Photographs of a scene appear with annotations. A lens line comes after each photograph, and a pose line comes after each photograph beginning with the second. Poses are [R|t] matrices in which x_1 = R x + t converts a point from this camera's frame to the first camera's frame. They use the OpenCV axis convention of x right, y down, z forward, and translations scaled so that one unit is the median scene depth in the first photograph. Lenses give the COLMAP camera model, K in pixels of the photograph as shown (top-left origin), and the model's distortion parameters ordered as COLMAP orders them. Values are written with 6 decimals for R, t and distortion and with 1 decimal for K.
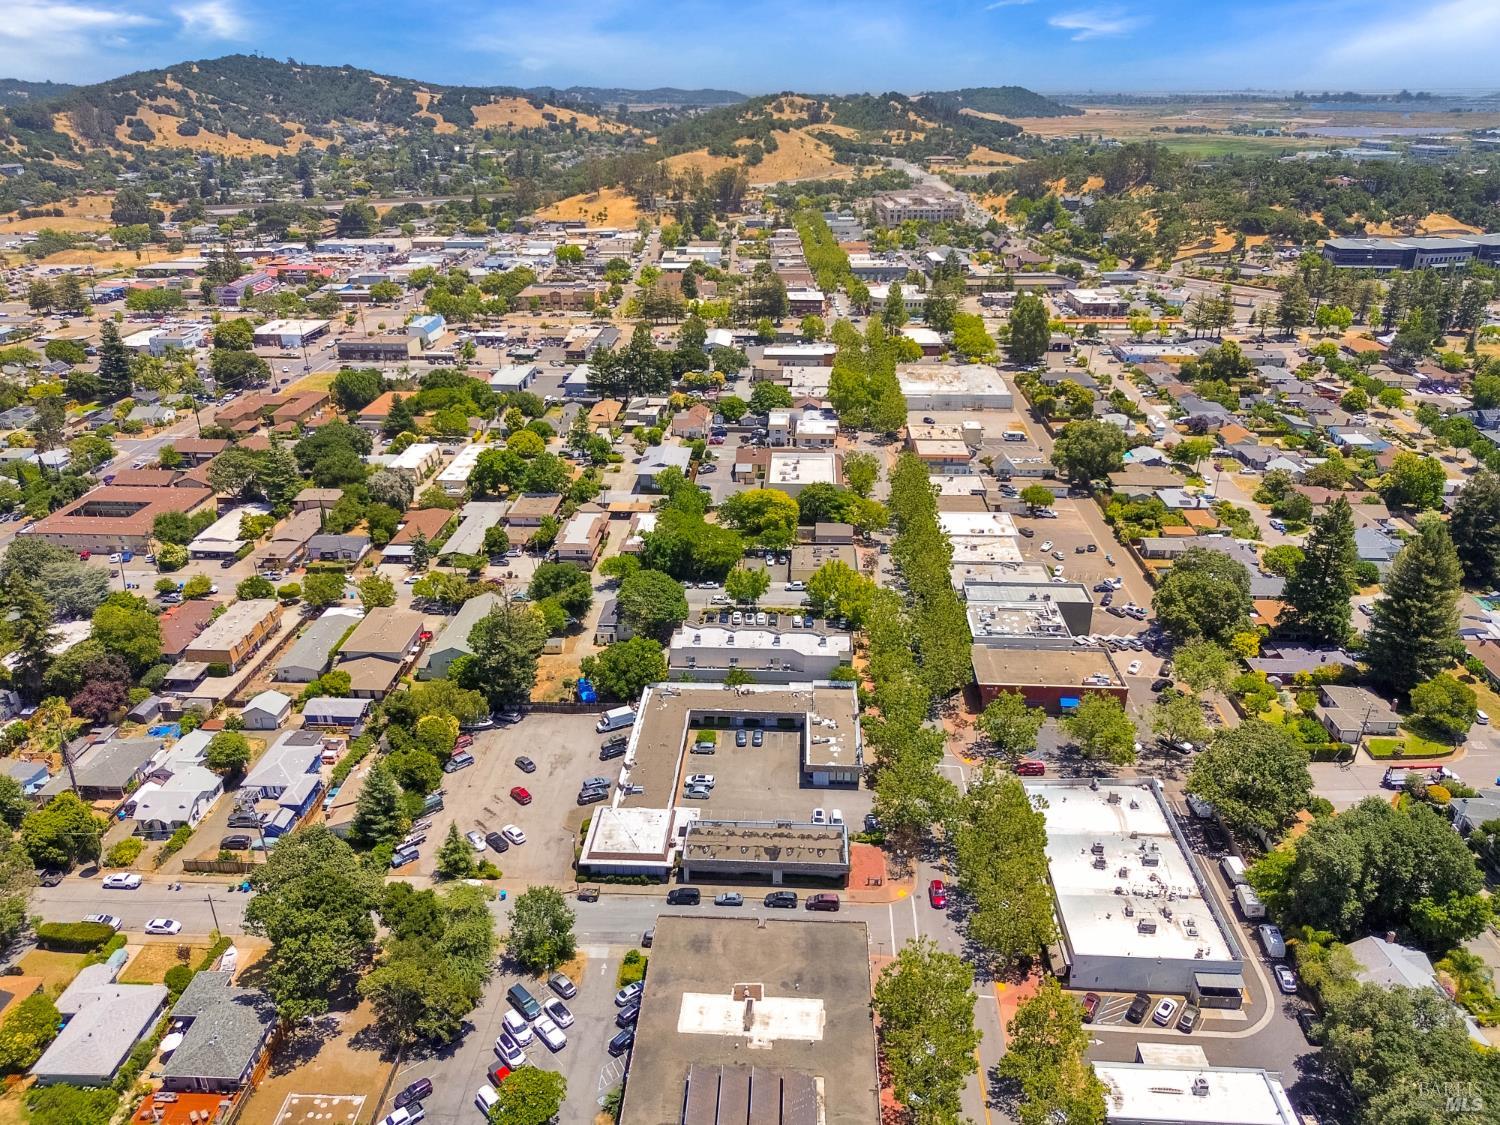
lens RADIAL K [[1080.6, 0, 751.4], [0, 1080.6, 562.0], [0, 0, 1]] dist [0.051273, -0.039328]
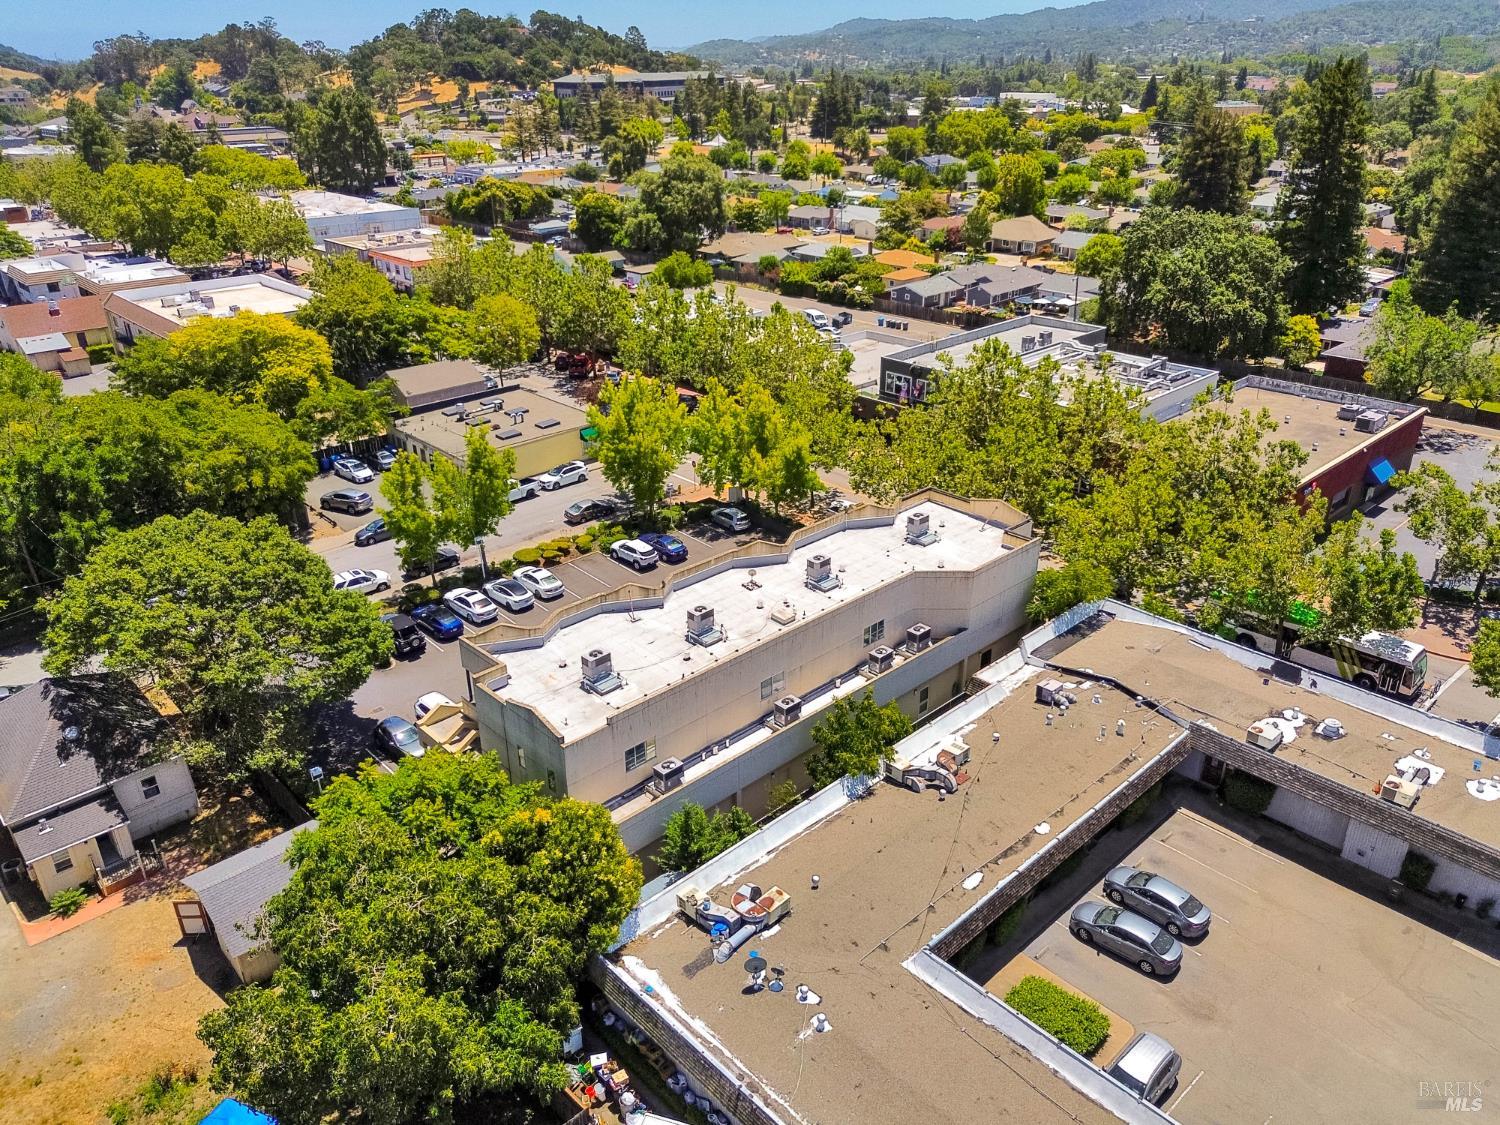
lens RADIAL K [[1080.6, 0, 750.2], [0, 1080.6, 560.4], [0, 0, 1]] dist [0.051273, -0.039328]
pose [[0.692171, -0.309466, 0.652019, -0.061667], [0.301484, 0.944790, 0.128373, 0.008939], [-0.655748, 0.107718, 0.747256, 0.271565]]
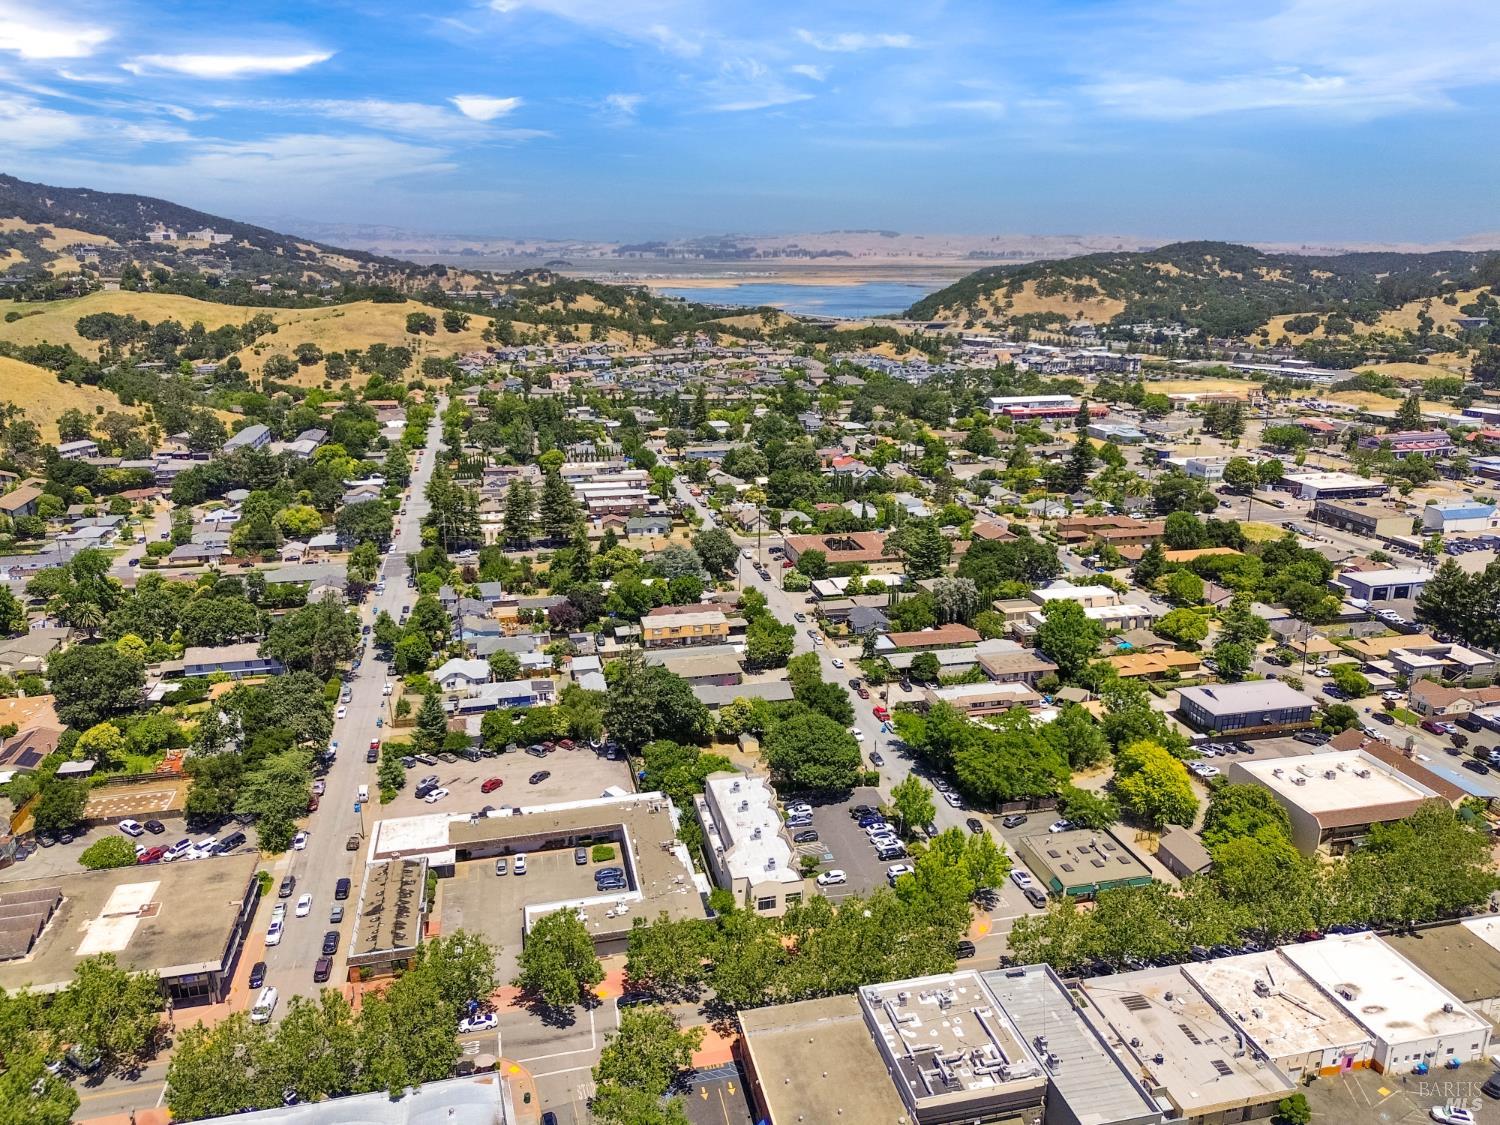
lens RADIAL K [[1080.6, 0, 752.8], [0, 1080.6, 563.4], [0, 0, 1]] dist [0.051273, -0.039328]
pose [[0.276918, 0.272758, -0.921368, 0.247409], [-0.393328, 0.907030, 0.150298, -0.080470], [0.876704, 0.320780, 0.358457, 0.218189]]
